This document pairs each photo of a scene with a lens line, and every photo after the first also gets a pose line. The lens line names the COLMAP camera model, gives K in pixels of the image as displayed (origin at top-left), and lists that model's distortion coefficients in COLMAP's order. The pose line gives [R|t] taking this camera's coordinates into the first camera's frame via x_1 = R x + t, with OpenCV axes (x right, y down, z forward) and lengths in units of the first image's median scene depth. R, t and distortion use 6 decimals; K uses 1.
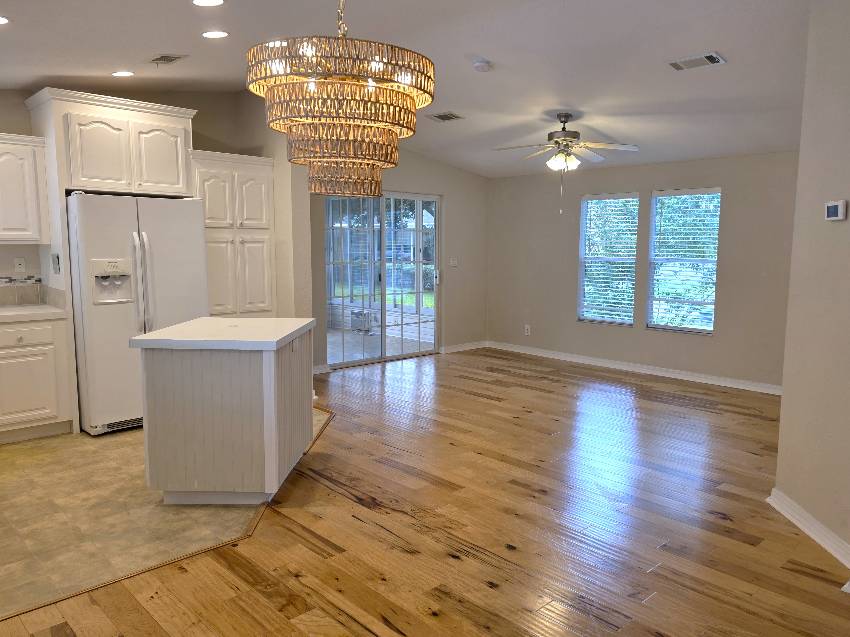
lens RADIAL K [[642.4, 0, 435.5], [0, 642.4, 318.5], [0, 0, 1]] dist [0.083687, -0.081549]
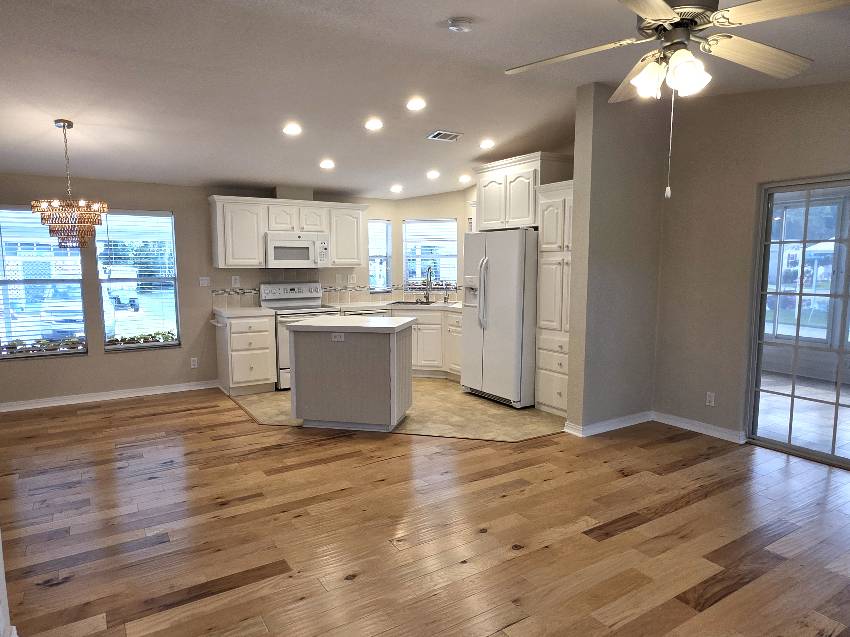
lens RADIAL K [[545.7, 0, 425.9], [0, 545.7, 324.8], [0, 0, 1]] dist [-0.001176, 0.001121]
pose [[-0.196848, 0.106493, -0.974633, 0.736424], [-0.113473, 0.984929, 0.130536, -0.132691], [0.973845, 0.136290, -0.181797, 1.144276]]
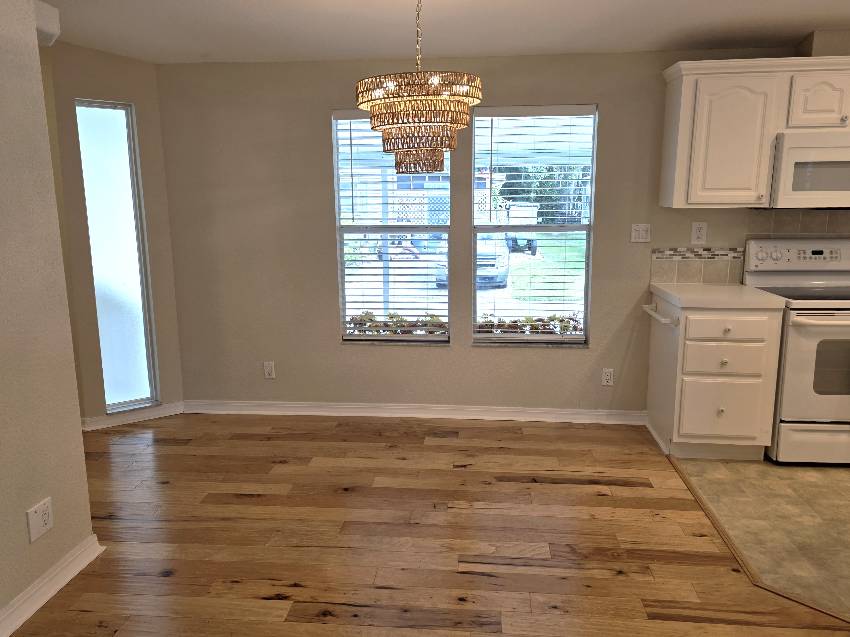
lens RADIAL K [[656.1, 0, 425.0], [0, 656.1, 318.5], [0, 0, 1]] dist [0.084764, -0.084566]
pose [[-0.753498, 0.117896, -0.646793, 0.330688], [-0.075886, 0.961619, 0.263687, -0.102262], [0.653056, 0.247770, -0.715631, 0.832454]]
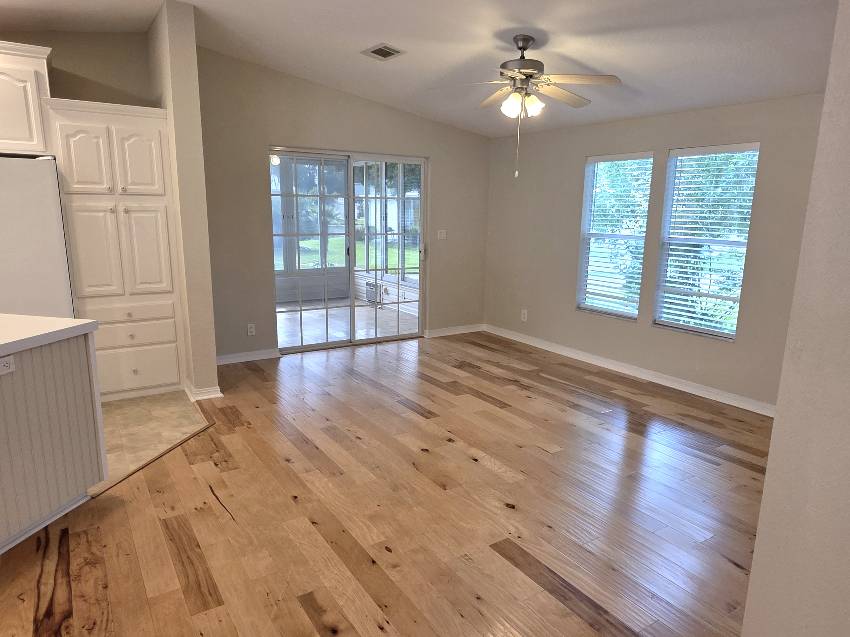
lens RADIAL K [[561.2, 0, 424.4], [0, 561.2, 325.5], [0, 0, 1]] dist [0.000347, 0.002397]
pose [[0.982362, 0.047996, -0.180724, 0.266041], [-0.032228, 0.995493, 0.089196, -0.057012], [0.184190, -0.081798, 0.979481, 0.413207]]
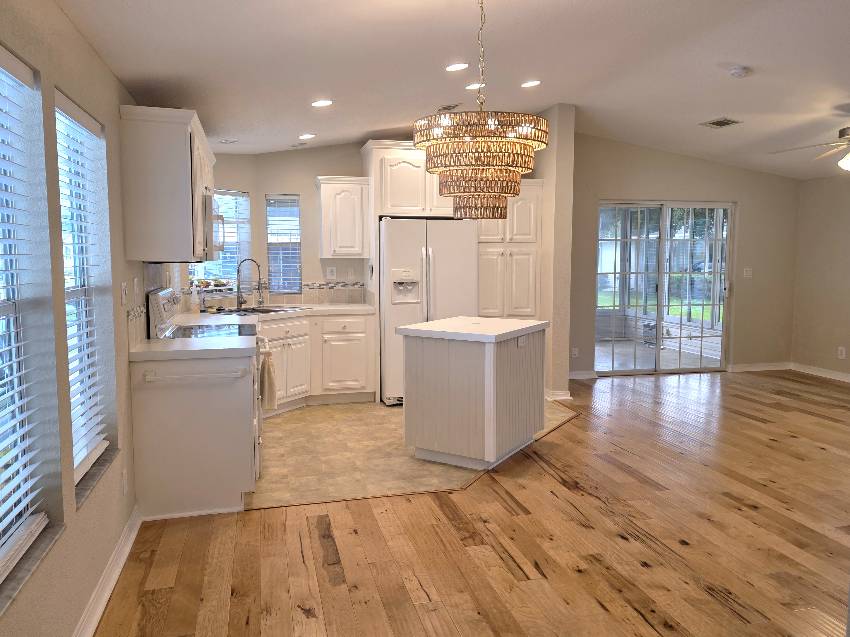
lens RADIAL K [[656.1, 0, 425.0], [0, 656.1, 318.5], [0, 0, 1]] dist [0.084764, -0.084566]
pose [[0.870006, 0.041475, -0.491294, 0.173153], [-0.052142, 0.998607, -0.008034, 0.014649], [0.490277, 0.032607, 0.870957, -0.098847]]
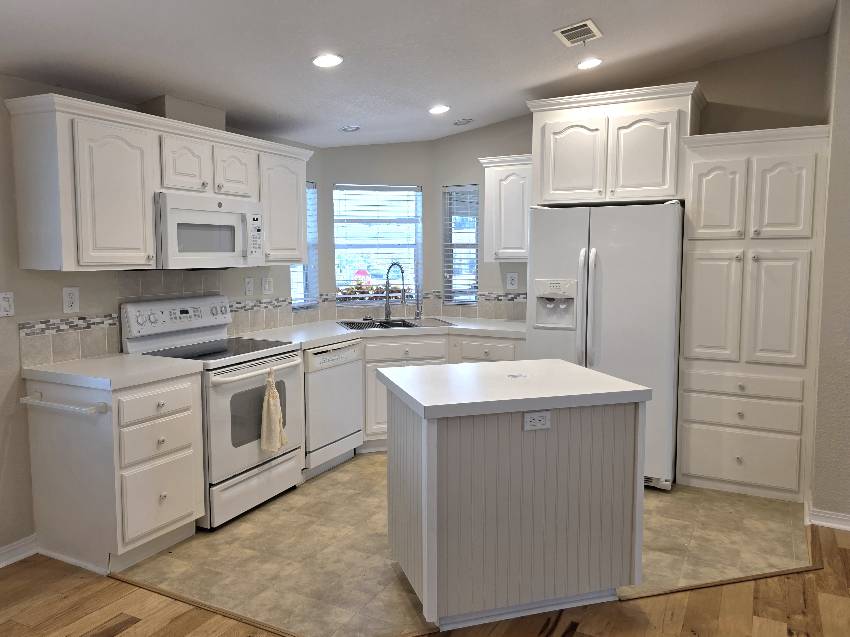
lens RADIAL K [[651.5, 0, 422.0], [0, 651.5, 313.6], [0, 0, 1]] dist [0.078097, -0.072942]
pose [[0.320427, 0.085392, -0.943417, 0.293312], [-0.108000, 0.992728, 0.053173, -0.072950], [0.941097, 0.084851, 0.327319, 0.543879]]
